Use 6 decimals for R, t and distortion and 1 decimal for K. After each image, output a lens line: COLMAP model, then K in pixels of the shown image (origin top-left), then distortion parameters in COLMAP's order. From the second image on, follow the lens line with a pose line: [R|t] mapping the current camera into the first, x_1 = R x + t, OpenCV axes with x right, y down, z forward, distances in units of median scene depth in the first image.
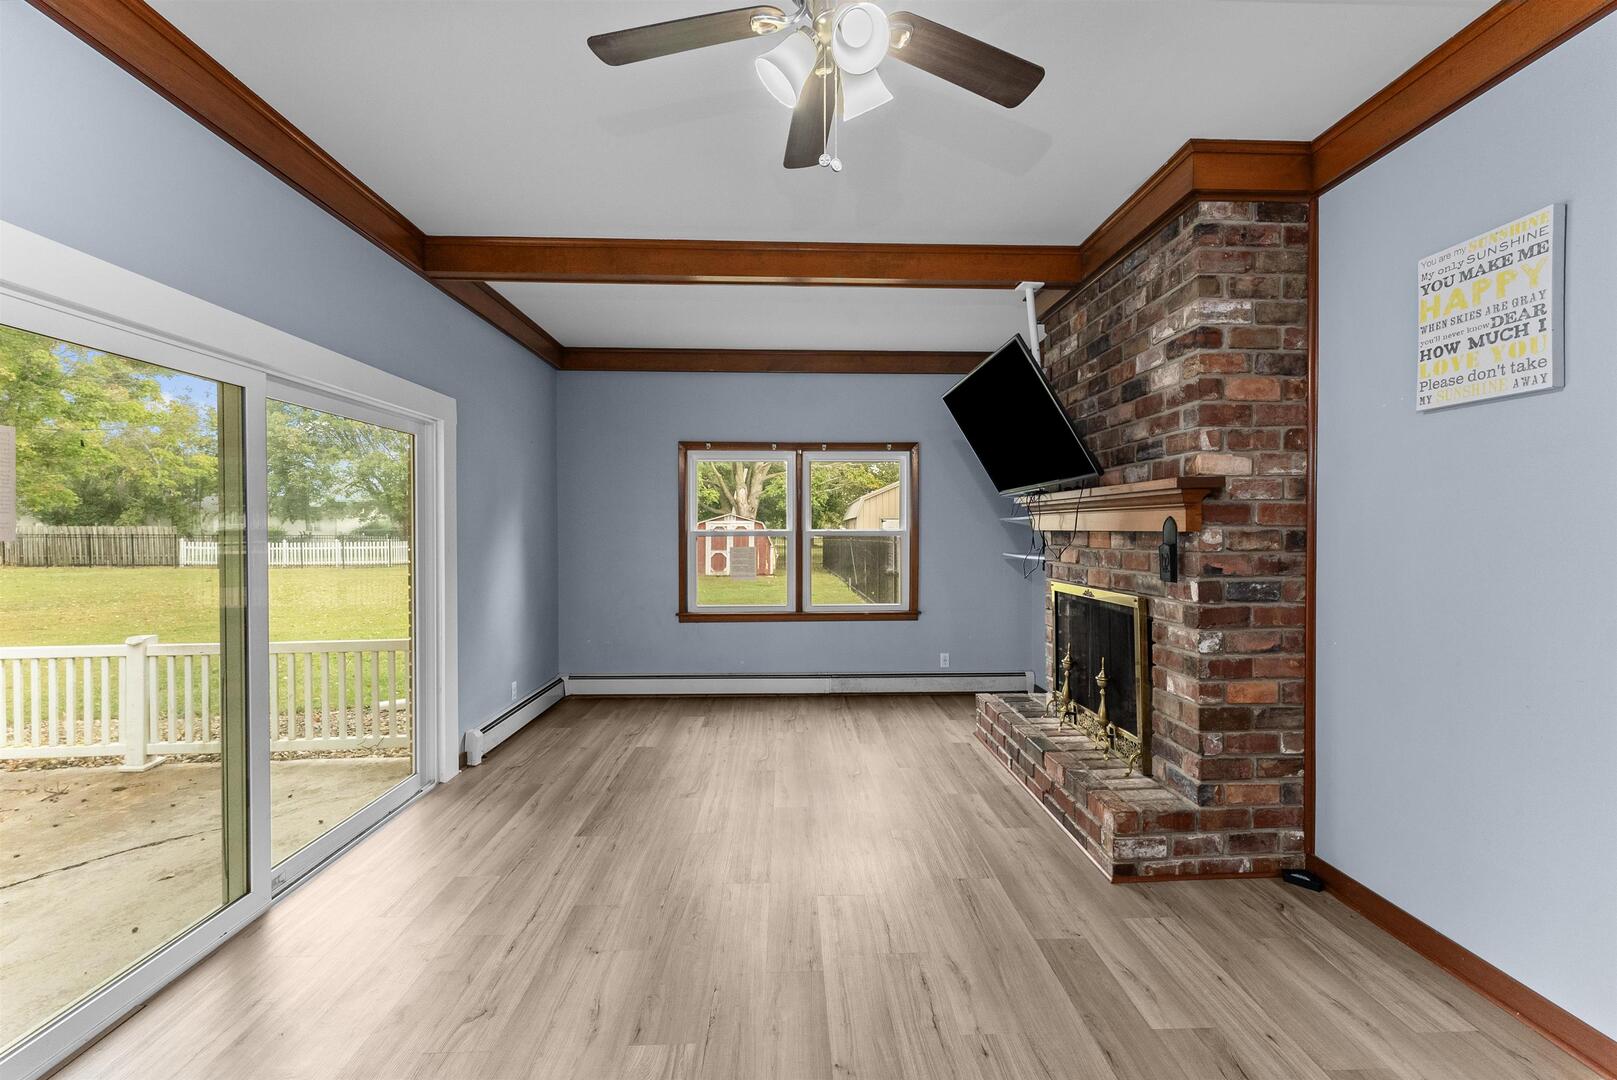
lens RADIAL K [[655.6, 0, 813.2], [0, 655.6, 535.8], [0, 0, 1]] dist [0.001451, 0.000036]
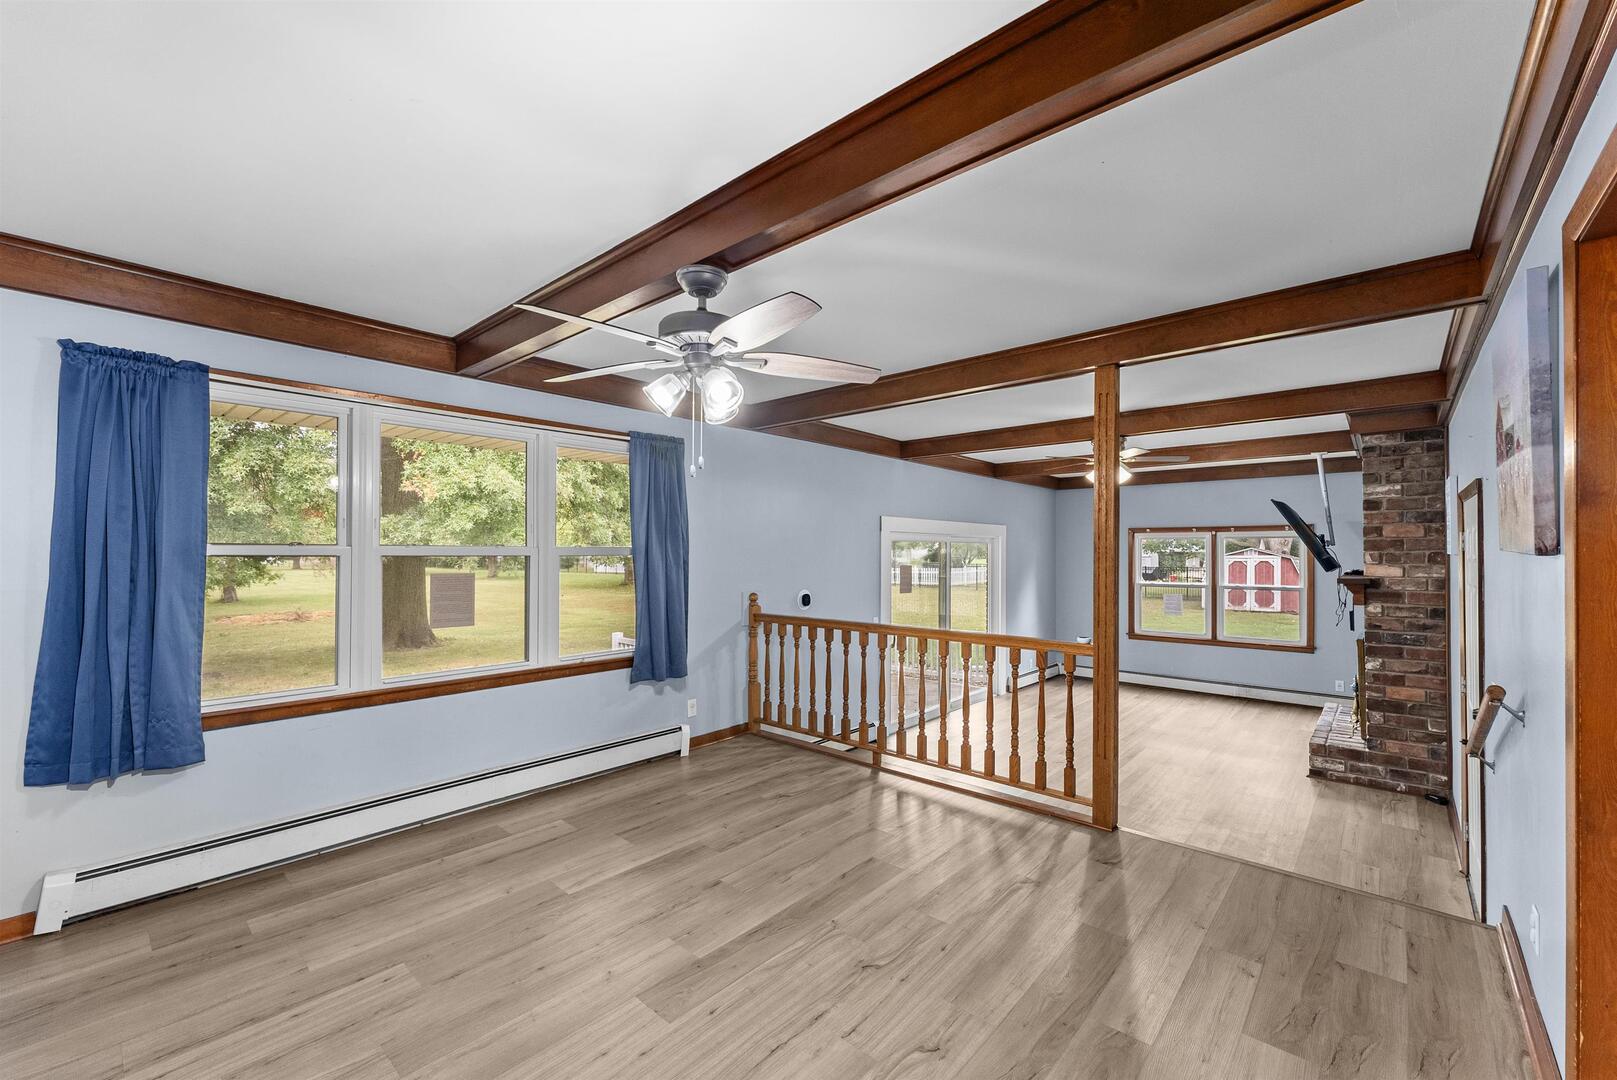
lens RADIAL K [[655.6, 0, 805.7], [0, 655.6, 547.1], [0, 0, 1]] dist [0.001451, 0.000036]
pose [[0.712668, -0.002426, -0.701497, 0.765788], [-0.011048, 0.999831, -0.014681, -0.130830], [0.701414, 0.018213, 0.712521, -1.522534]]
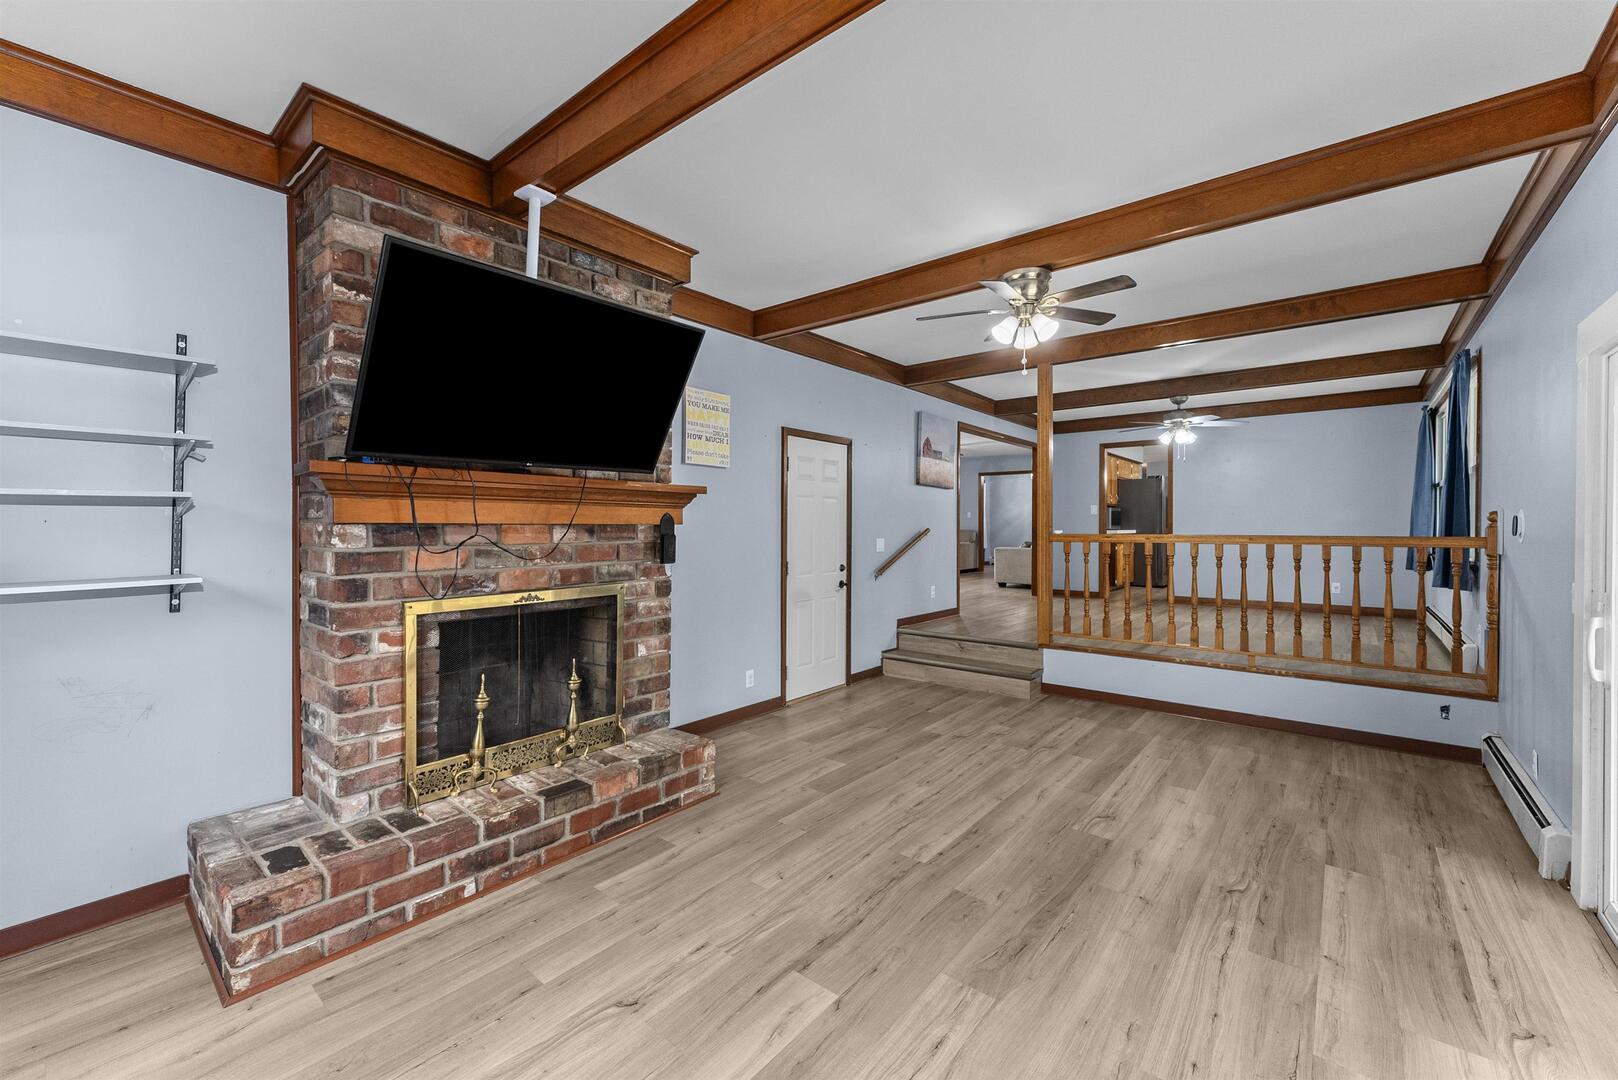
lens RADIAL K [[656.0, 0, 811.4], [0, 656.0, 530.7], [0, 0, 1]] dist [0.001451, 0.000036]
pose [[-0.745158, -0.003472, 0.666879, -0.527316], [0.006276, 0.999906, 0.012219, -0.008220], [-0.666859, 0.013290, -0.745066, 1.771875]]
